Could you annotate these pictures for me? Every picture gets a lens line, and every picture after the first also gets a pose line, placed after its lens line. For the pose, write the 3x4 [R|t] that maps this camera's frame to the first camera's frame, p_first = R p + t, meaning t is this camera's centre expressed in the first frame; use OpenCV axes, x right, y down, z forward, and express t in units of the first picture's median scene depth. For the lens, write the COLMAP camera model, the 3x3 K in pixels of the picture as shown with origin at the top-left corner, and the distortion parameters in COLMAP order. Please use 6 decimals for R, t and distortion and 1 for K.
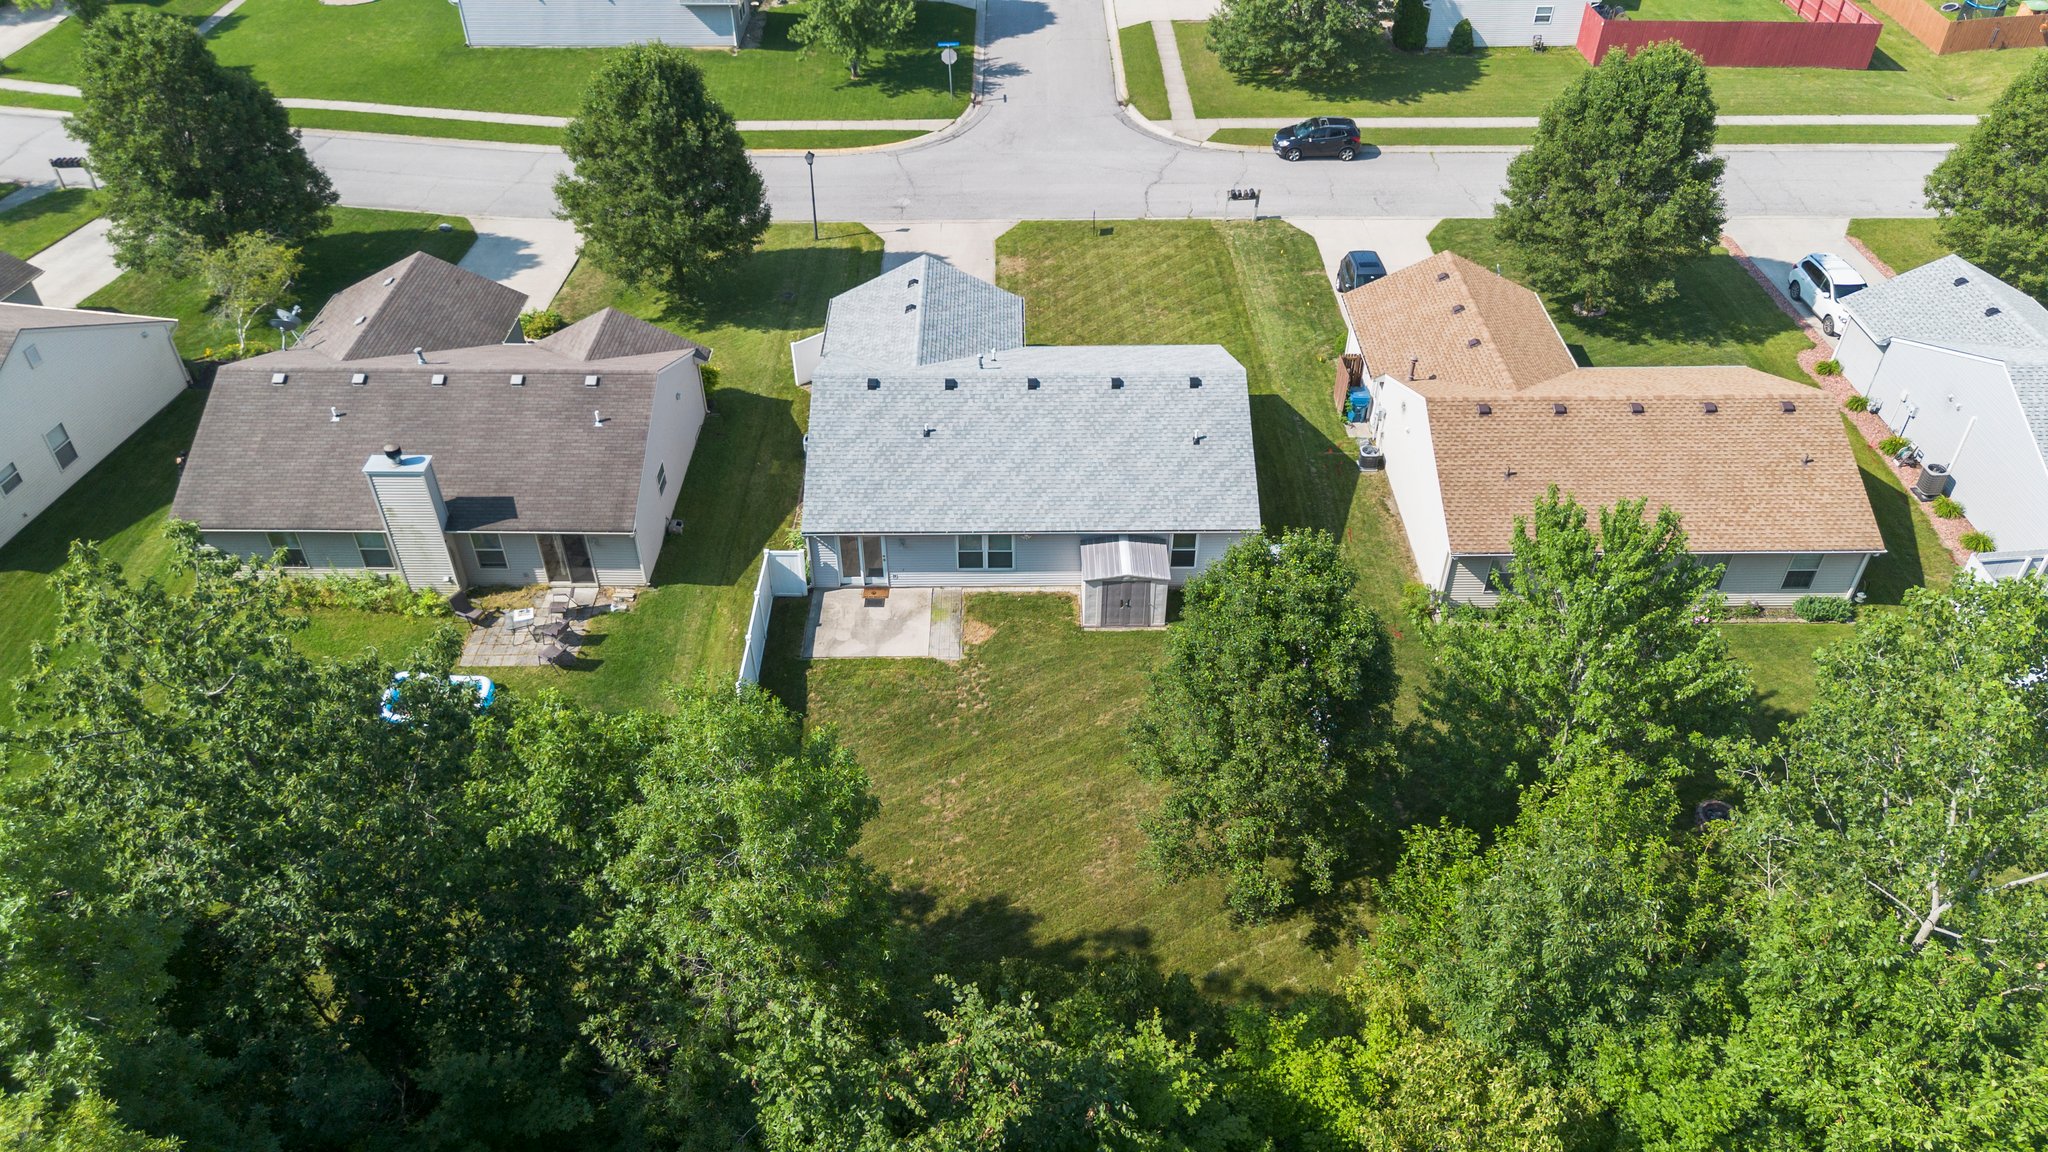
lens RADIAL K [[1458.1, 0, 1024.0], [0, 1458.1, 576.0], [0, 0, 1]] dist [0.048984, -0.040014]
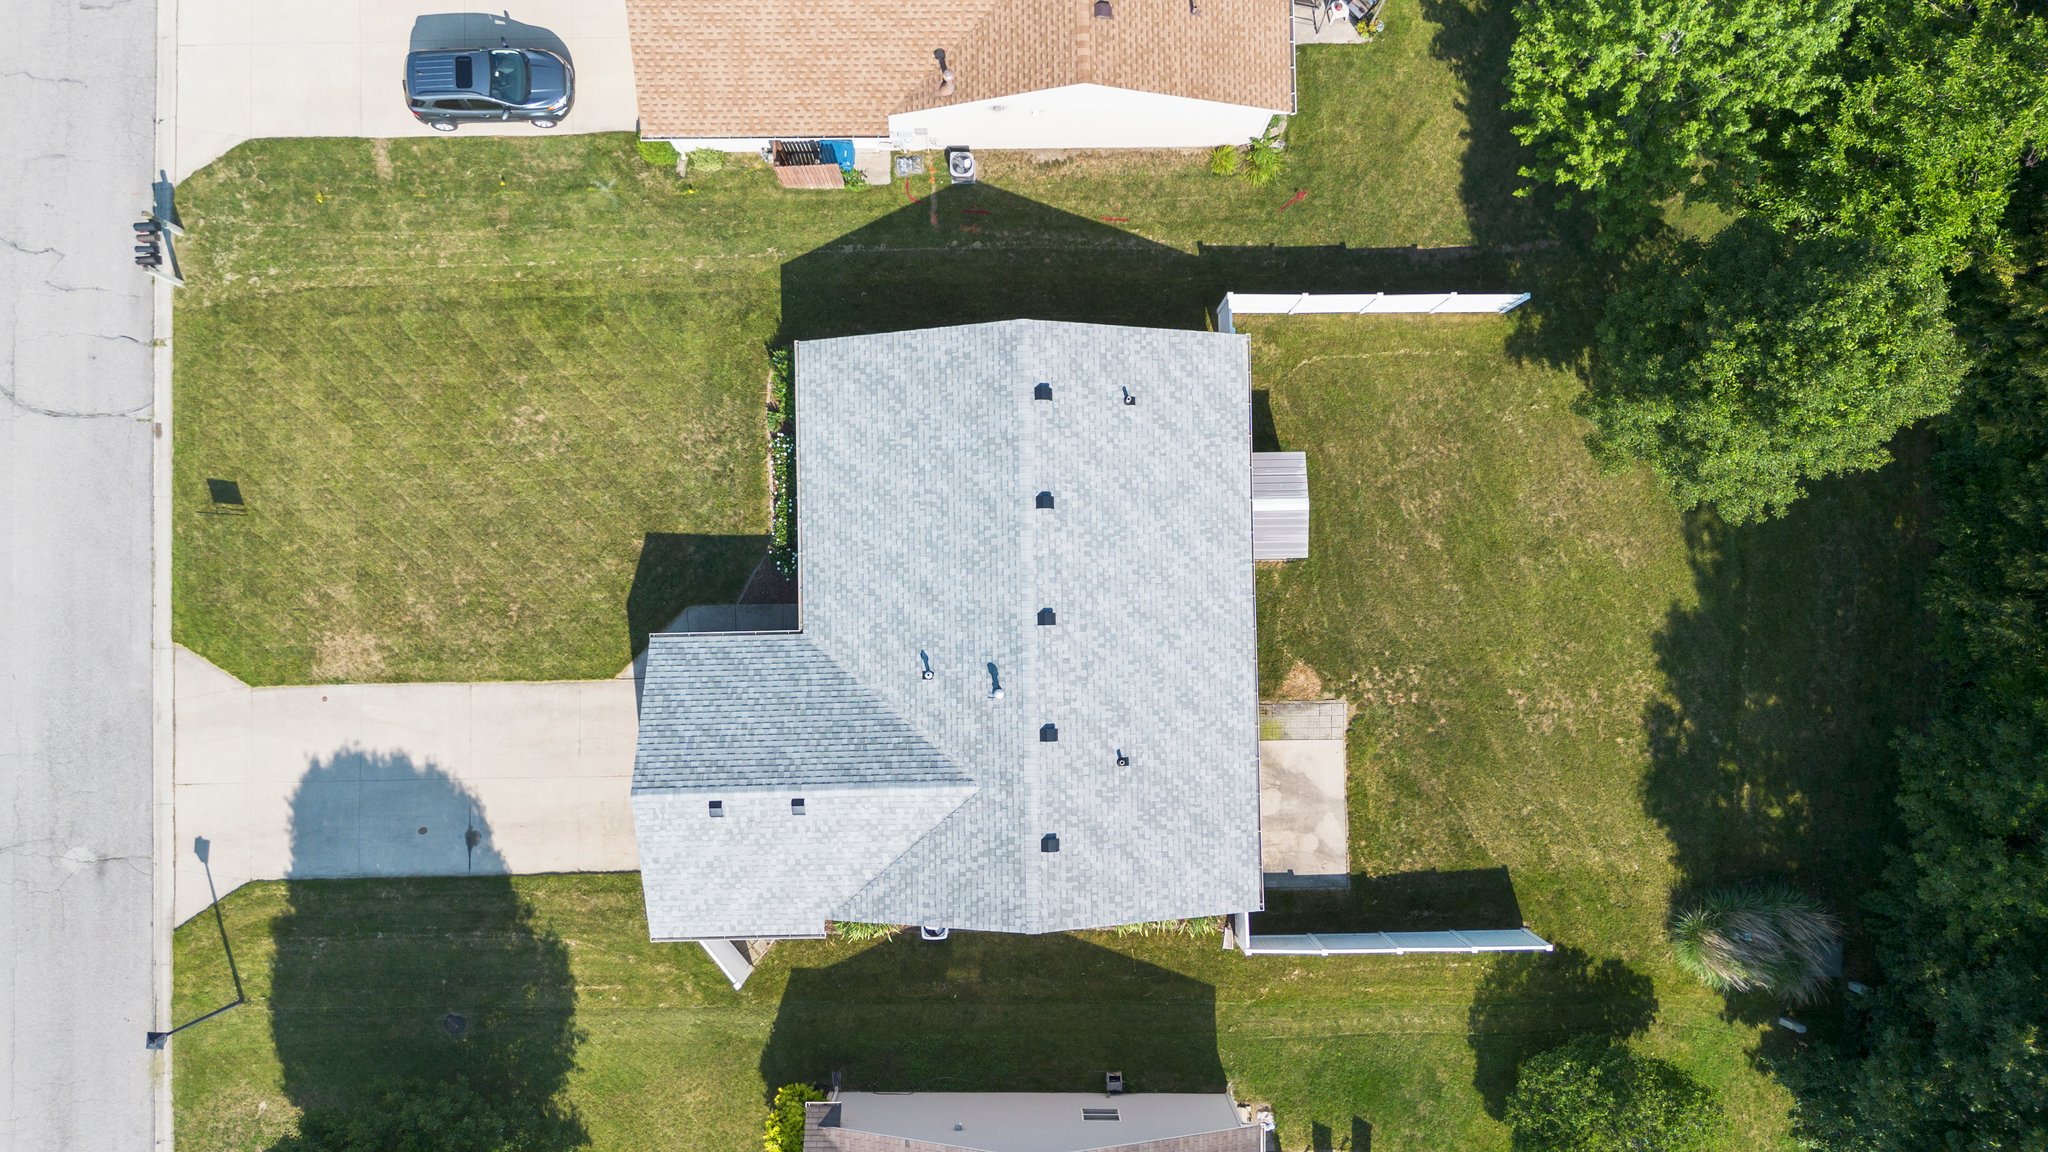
lens RADIAL K [[1459.7, 0, 1024.8], [0, 1459.7, 572.5], [0, 0, 1]] dist [0.049495, -0.055172]
pose [[-0.007460, -0.999358, 0.035052, 0.003771], [0.626380, 0.022654, 0.779188, -0.697628], [-0.779482, 0.027769, 0.625809, 0.563278]]
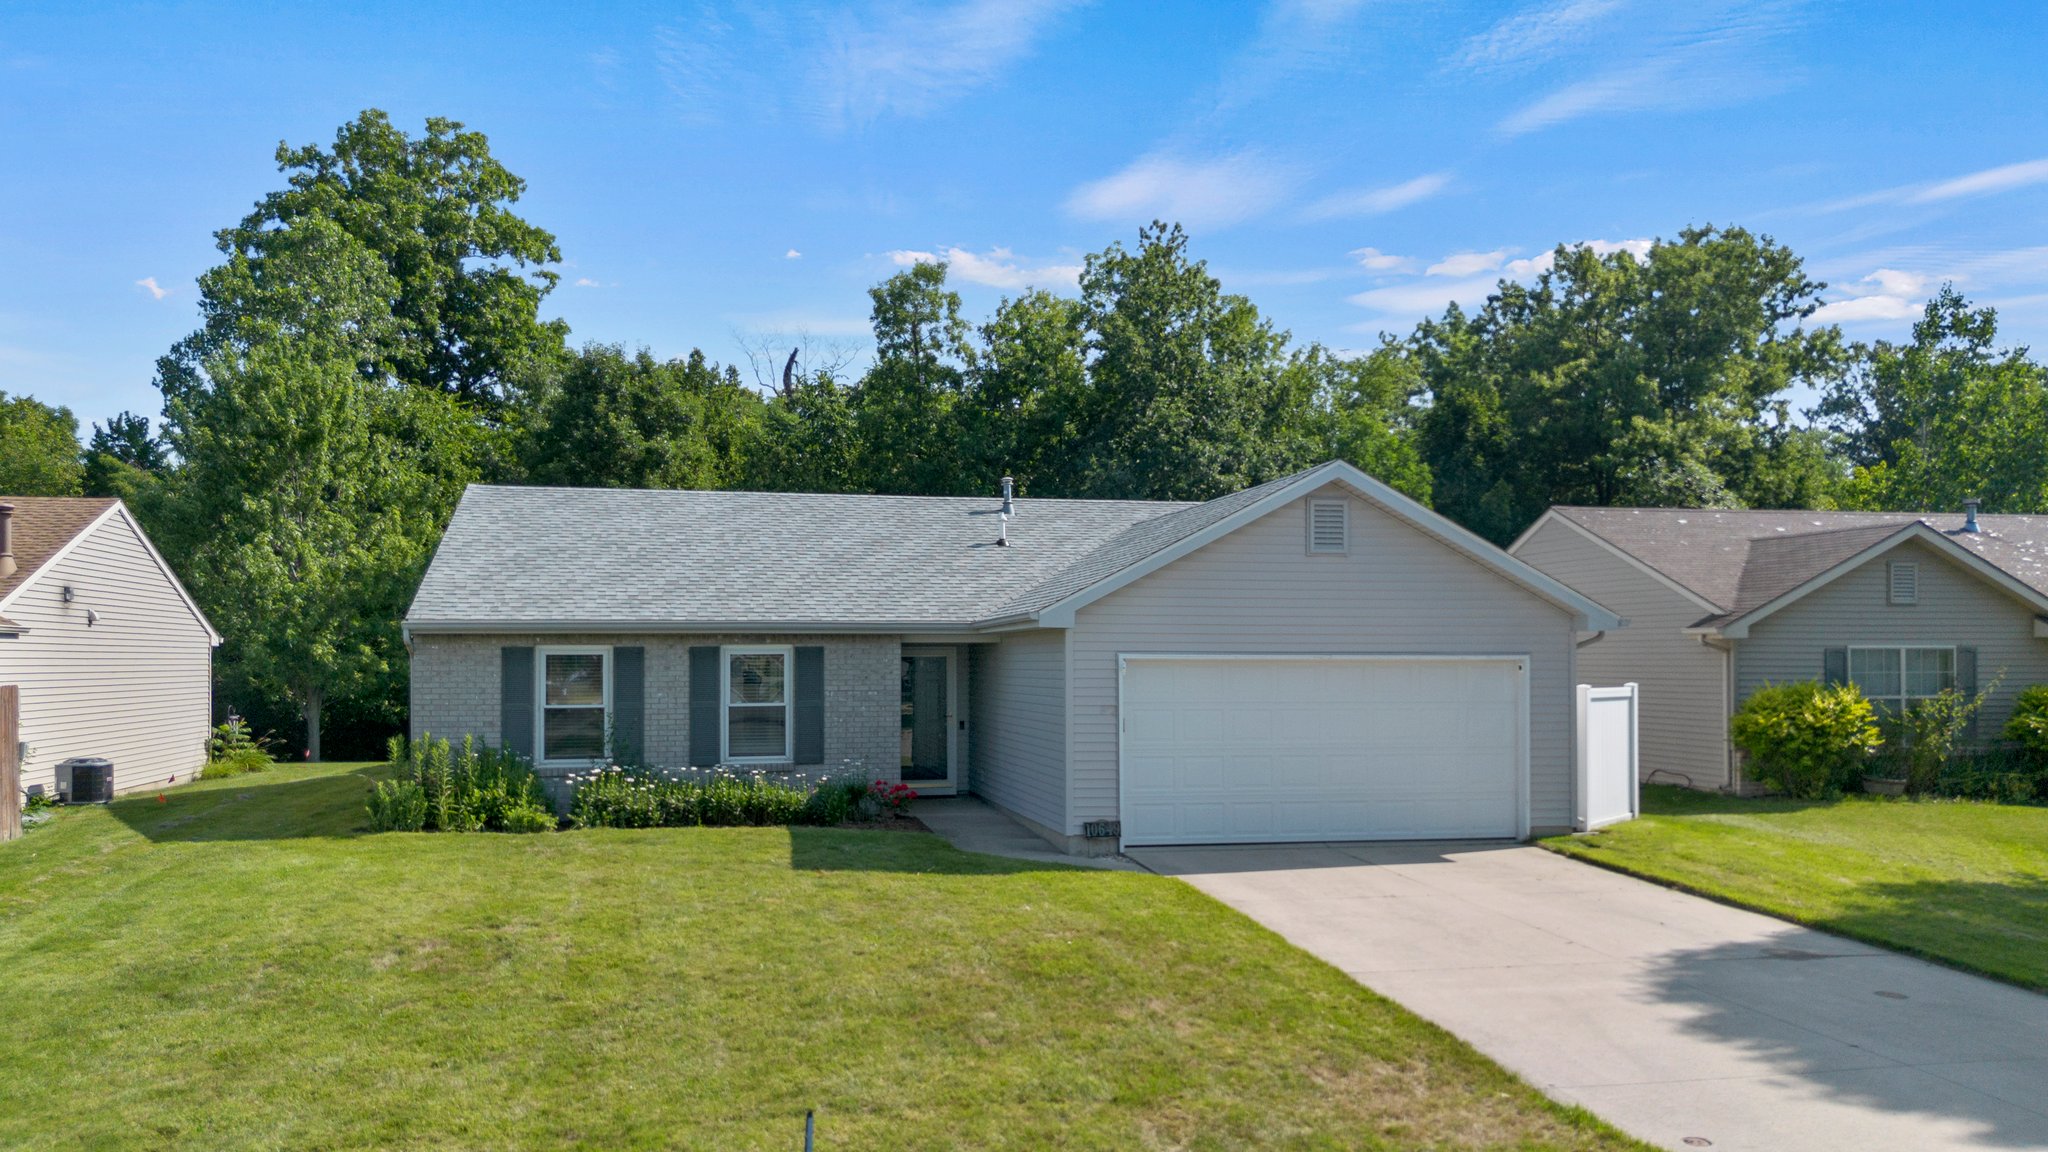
lens RADIAL K [[1513.4, 0, 1014.8], [0, 1513.4, 649.0], [0, 0, 1]] dist [0.067902, -0.075508]
pose [[-0.980250, 0.000500, -0.197763, 0.074264], [-0.123630, 0.778960, 0.614765, -0.440475], [0.154357, 0.627073, -0.763514, 1.469675]]
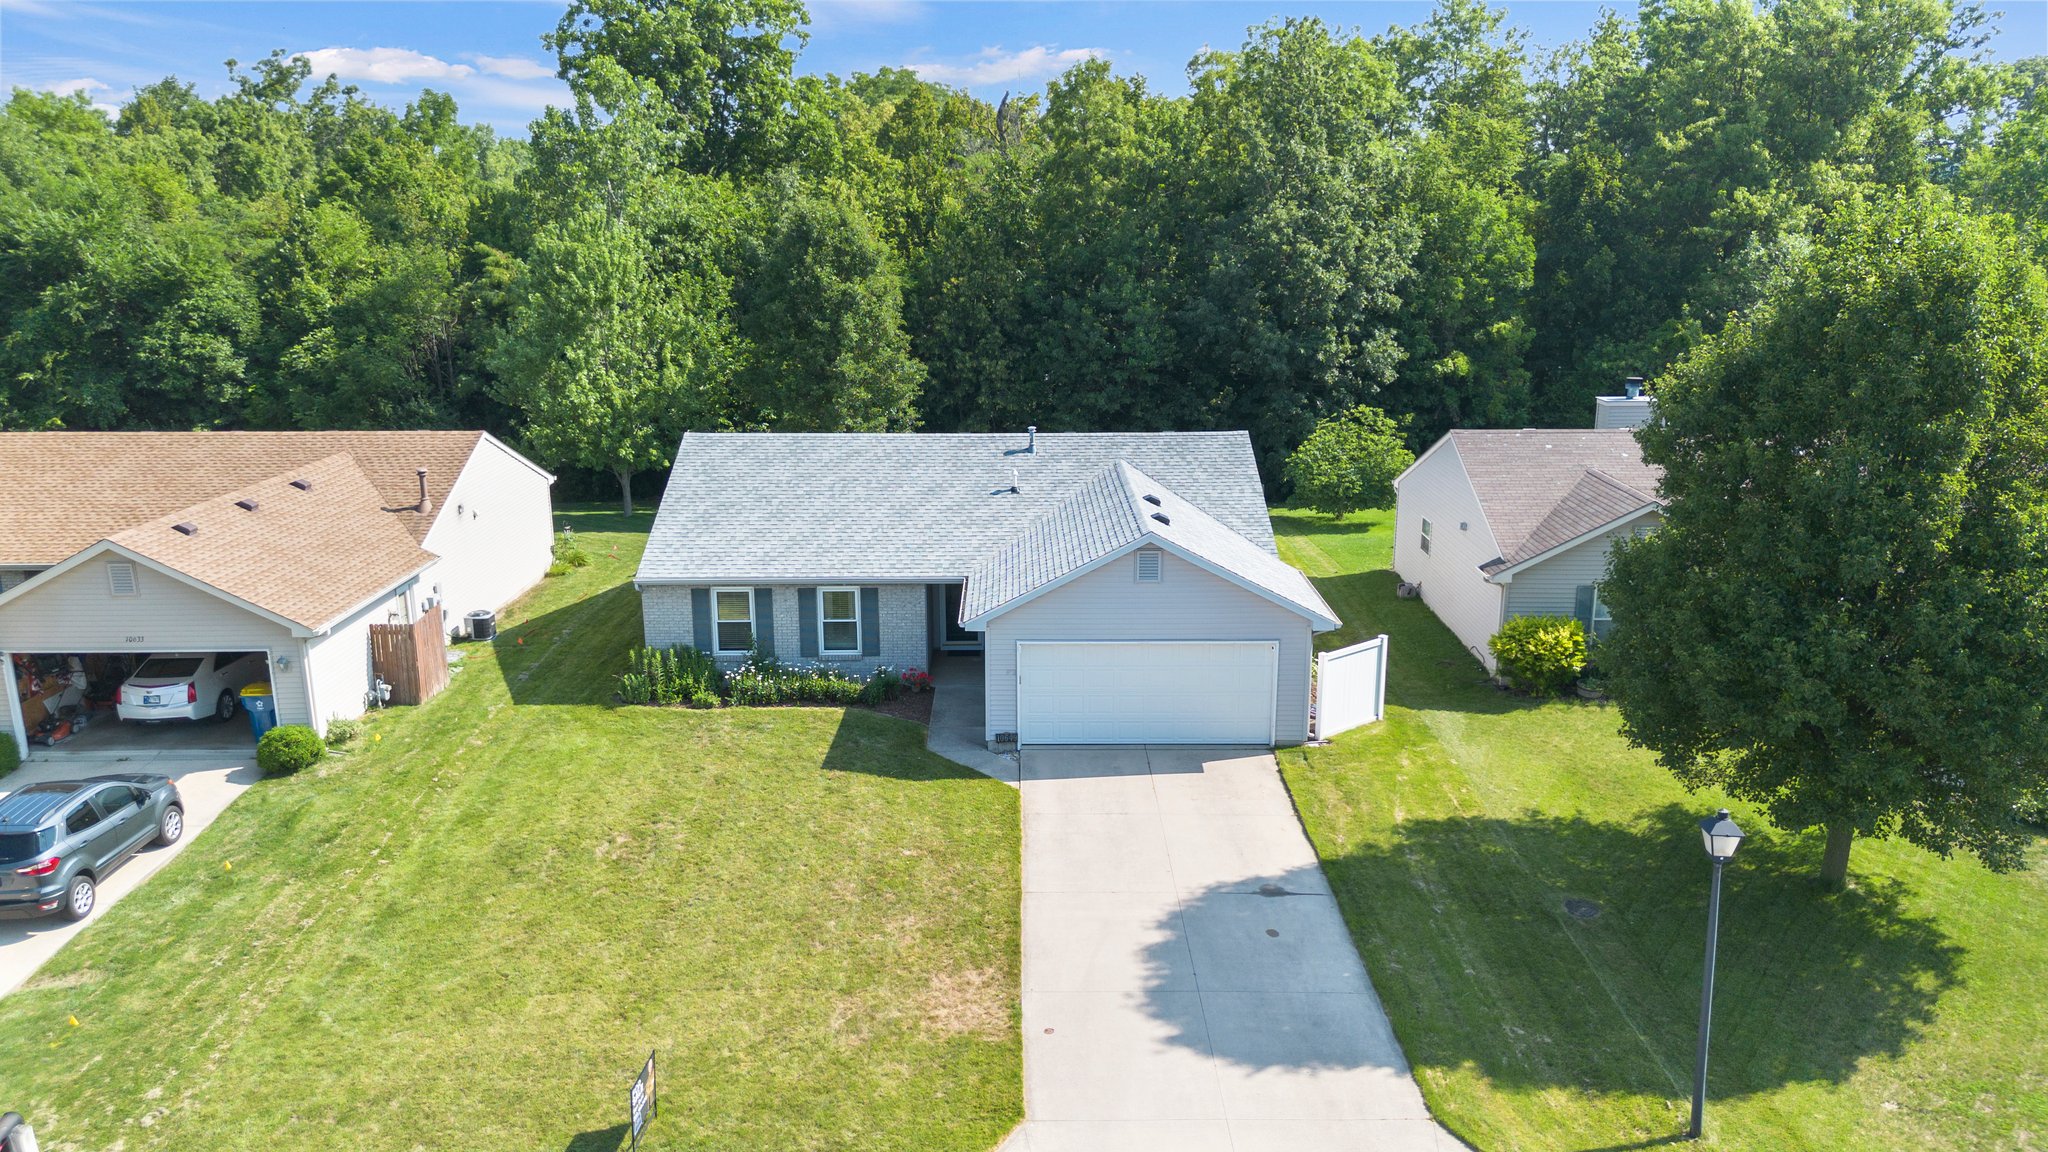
lens RADIAL K [[1454.9, 0, 1025.8], [0, 1454.9, 574.5], [0, 0, 1]] dist [0.067819, -0.071782]
pose [[-0.999982, 0.002675, 0.005356, -0.031234], [0.005899, 0.592868, 0.805278, -0.721309], [-0.001021, 0.805295, -0.592873, 1.529557]]
